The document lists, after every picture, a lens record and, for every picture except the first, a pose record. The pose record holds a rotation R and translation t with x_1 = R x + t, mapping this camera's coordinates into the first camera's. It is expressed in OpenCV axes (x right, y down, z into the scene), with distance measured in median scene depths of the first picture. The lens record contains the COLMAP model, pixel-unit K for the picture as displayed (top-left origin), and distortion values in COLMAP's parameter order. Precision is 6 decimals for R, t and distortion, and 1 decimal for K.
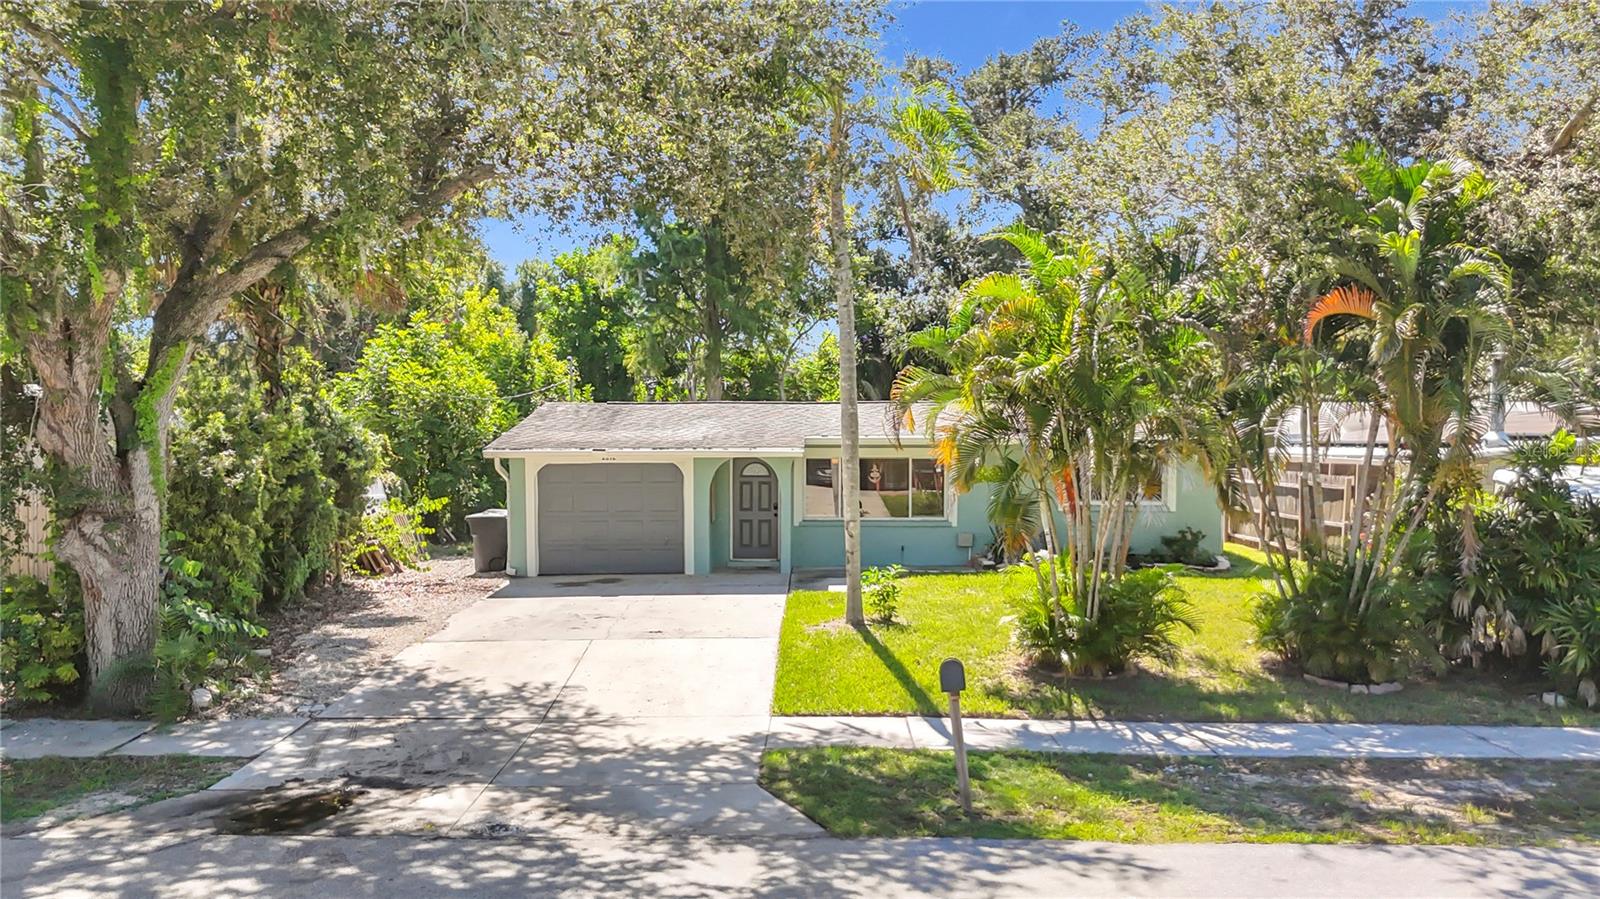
lens RADIAL K [[1356.8, 0, 802.6], [0, 1356.8, 474.2], [0, 0, 1]] dist [0.049633, -0.009703]
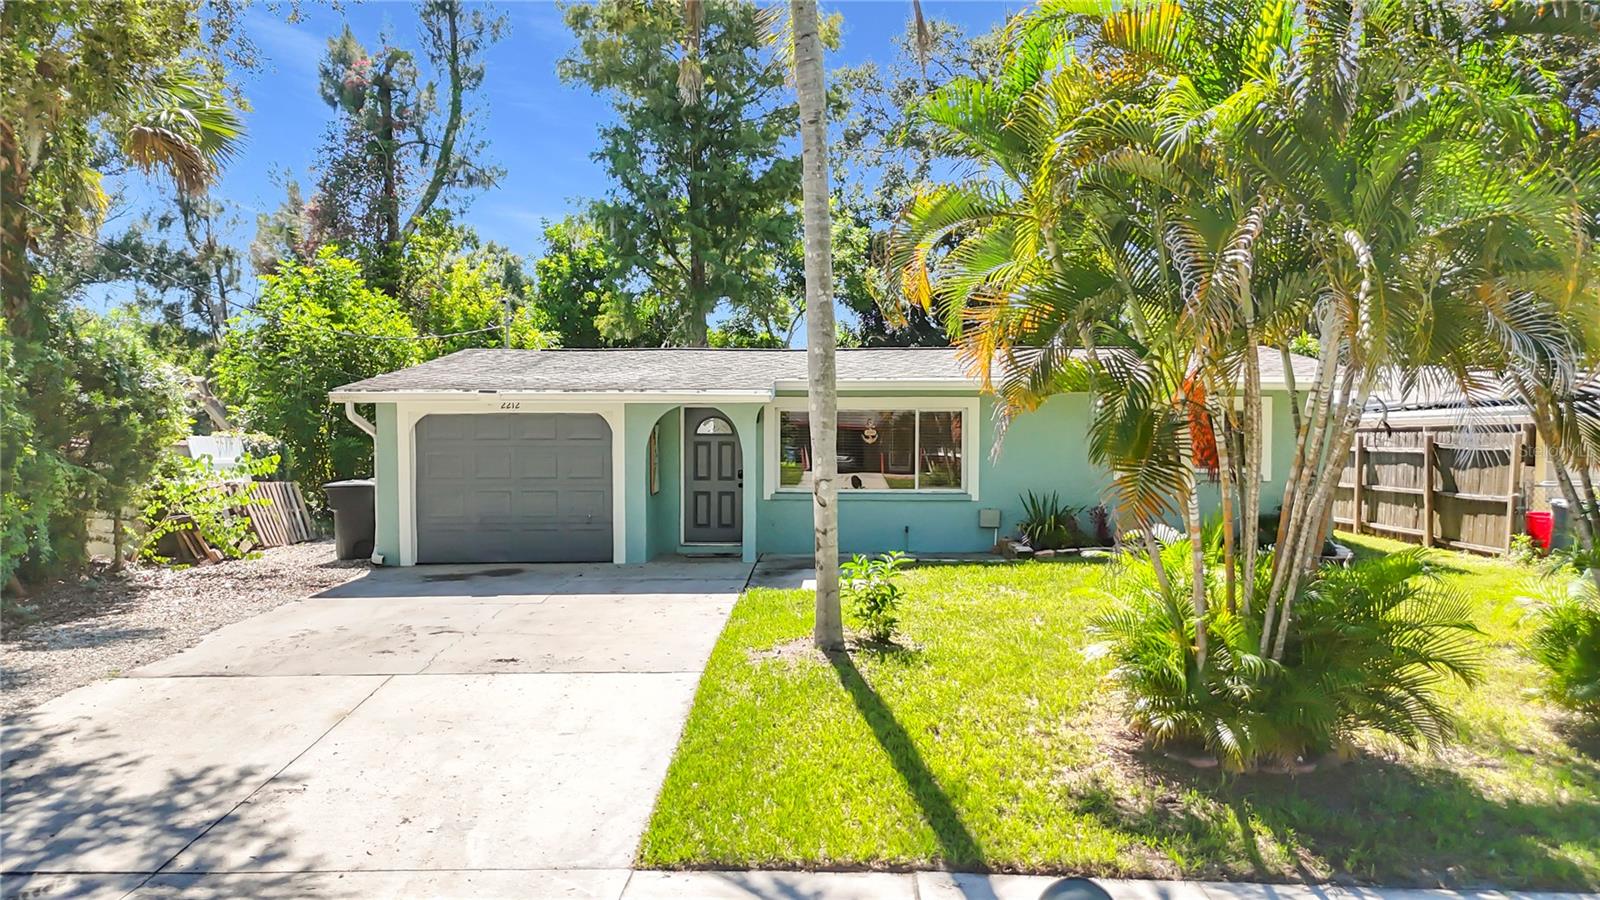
lens RADIAL K [[1176.6, 0, 803.7], [0, 1176.6, 447.0], [0, 0, 1]] dist [0.047661, -0.028925]
pose [[0.999905, 0.003004, -0.013422, 0.033069], [-0.003283, 0.999778, -0.020809, 0.029906], [0.013357, 0.020851, 0.999693, 0.456246]]
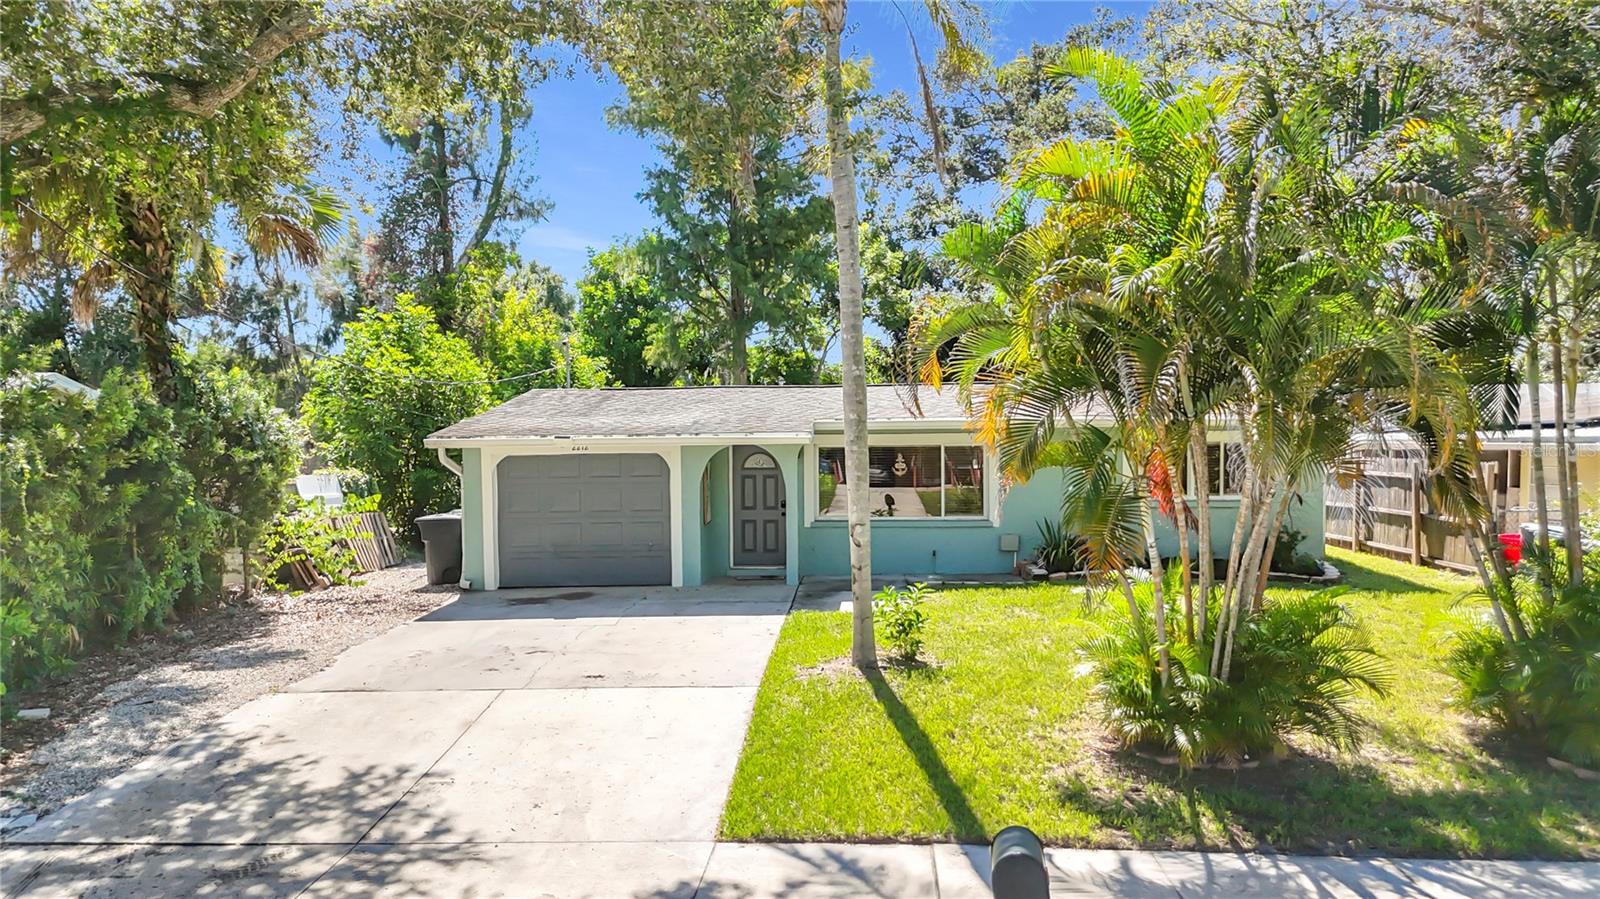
lens RADIAL K [[1182.1, 0, 800.0], [0, 1182.1, 449.5], [0, 0, 1]] dist [0.040465, -0.003921]
pose [[0.998910, -0.007905, -0.045993, 0.033132], [0.006909, 0.999739, -0.021766, 0.007716], [0.046153, 0.021425, 0.998705, 0.354336]]
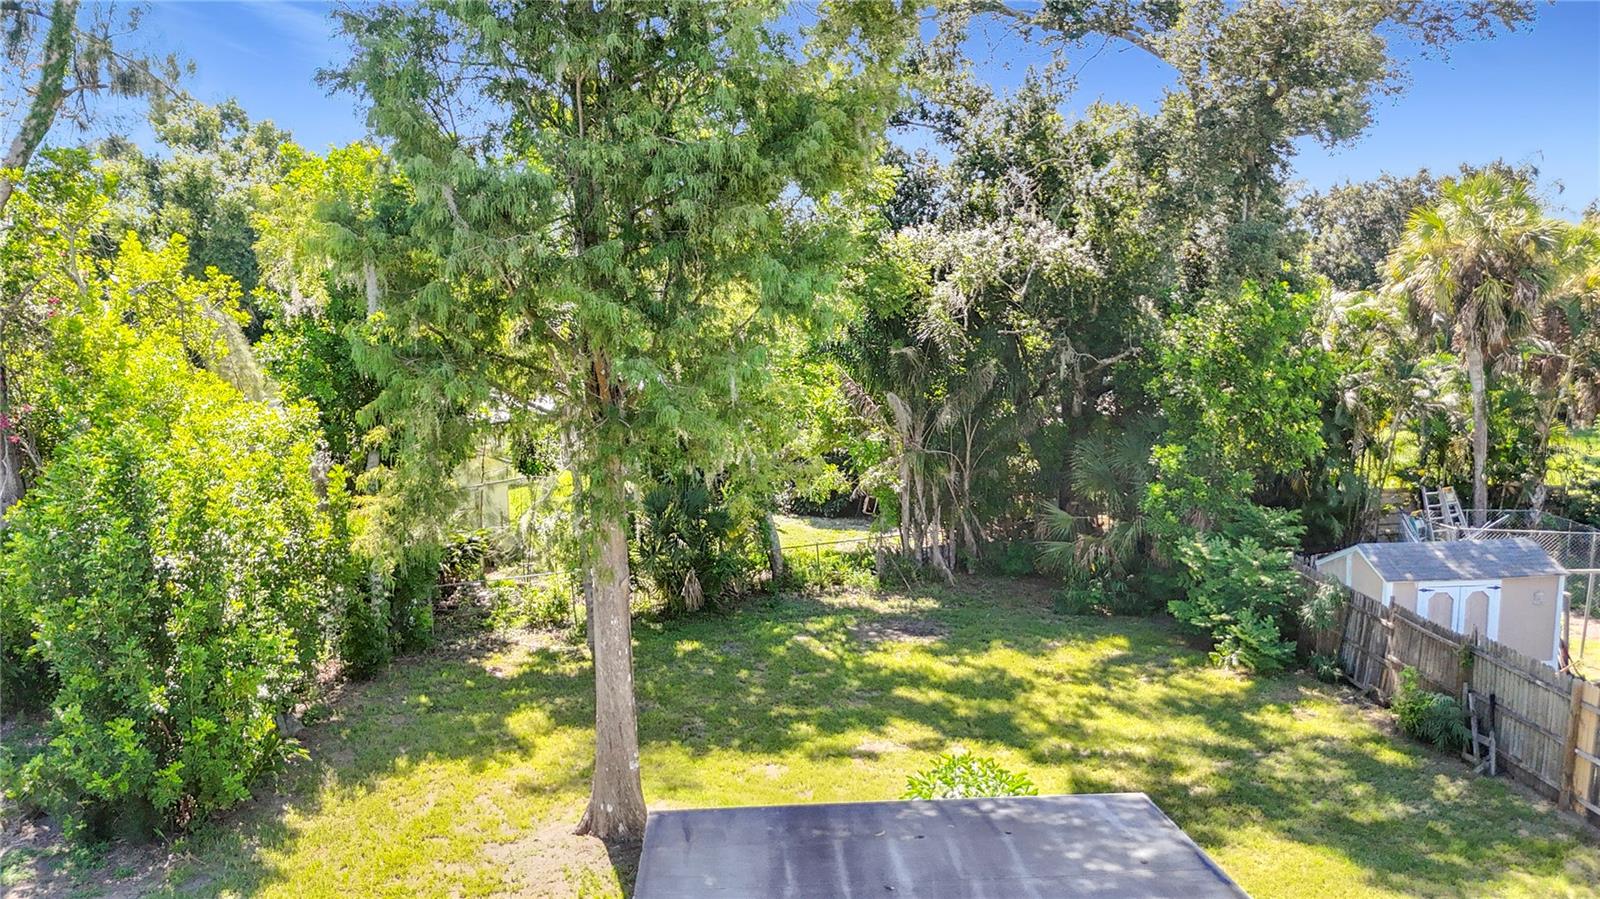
lens RADIAL K [[1234.8, 0, 798.4], [0, 1234.8, 512.4], [0, 0, 1]] dist [0.002075, -0.002223]
pose [[0.997202, -0.026082, 0.070049, -0.073497], [0.014804, 0.987498, 0.156935, -0.273927], [-0.073267, -0.155459, 0.985122, 1.351711]]
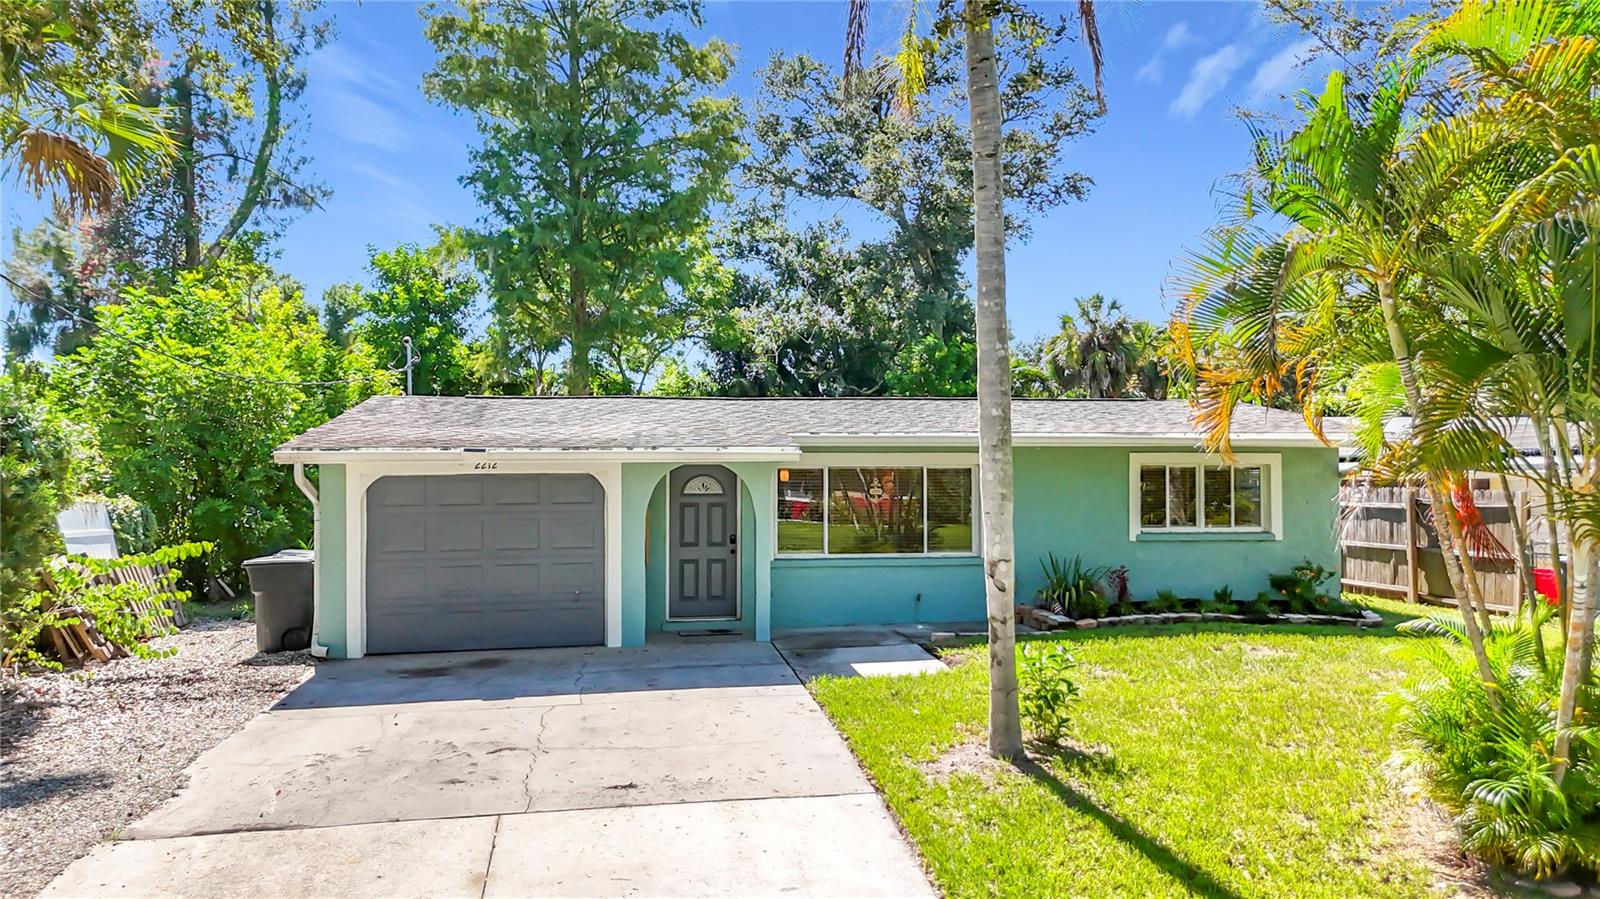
lens RADIAL K [[1213.8, 0, 800.0], [0, 1213.8, 449.5], [0, 0, 1]] dist [0.053574, -0.009121]
pose [[0.985934, 0.001433, 0.167131, -0.118736], [0.007720, 0.998505, -0.054105, 0.015820], [-0.166959, 0.054634, 0.984449, 0.528045]]
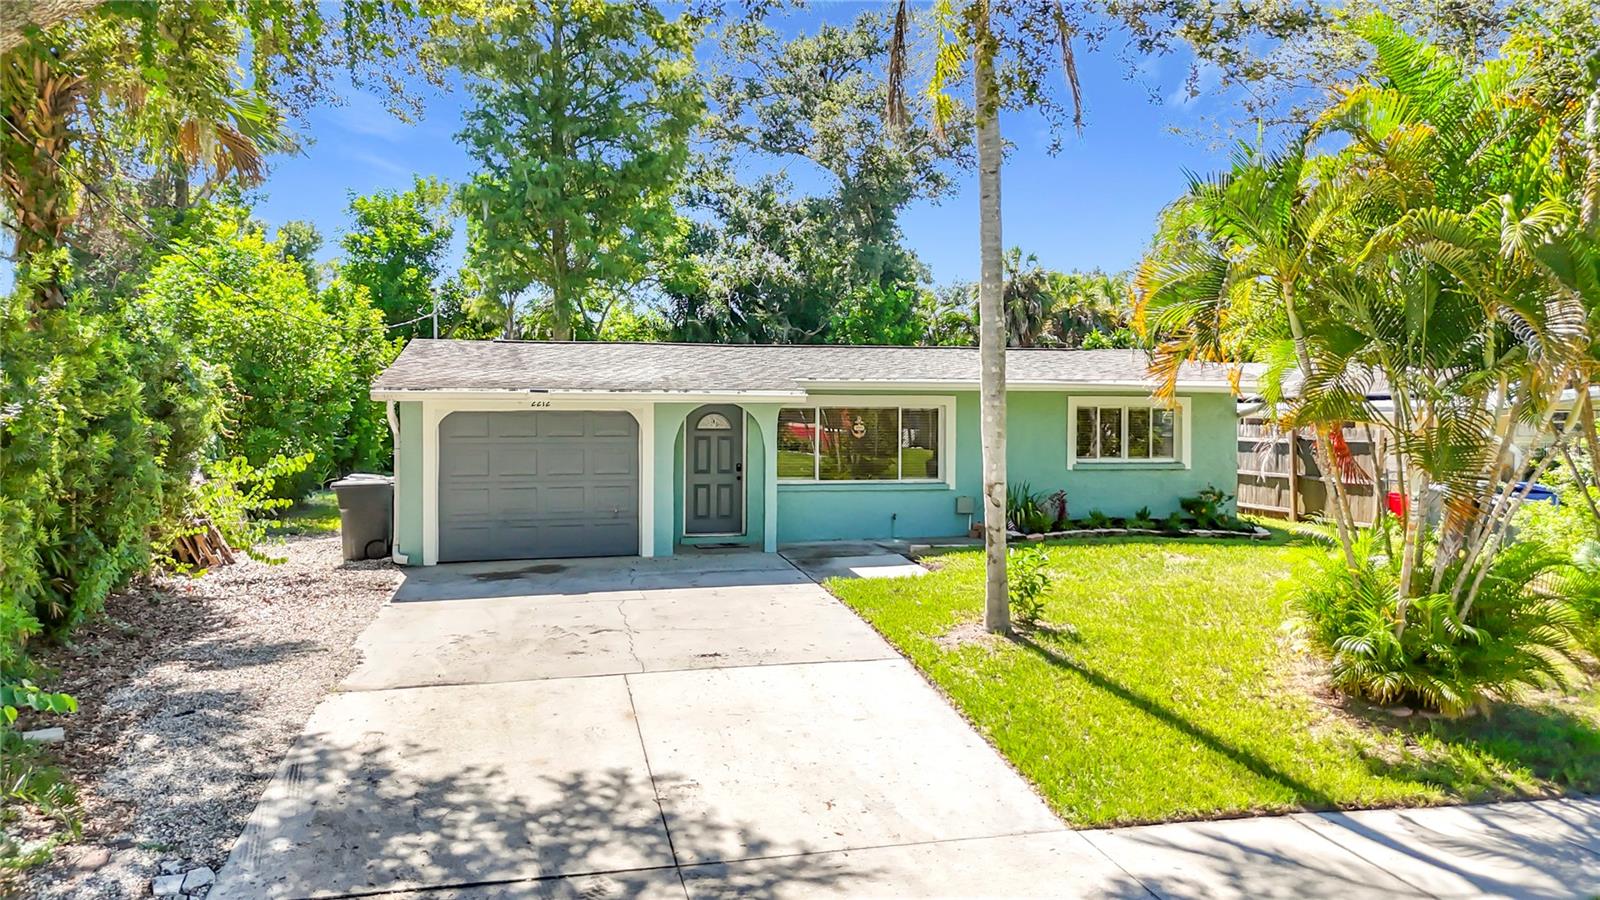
lens RADIAL K [[1168.4, 0, 797.4], [0, 1168.4, 404.7], [0, 0, 1]] dist [0.055563, -0.034117]
pose [[0.972207, 0.005984, 0.234046, -0.199313], [0.002136, 0.999405, -0.034425, 0.014361], [-0.234113, 0.033968, 0.971616, 0.428743]]
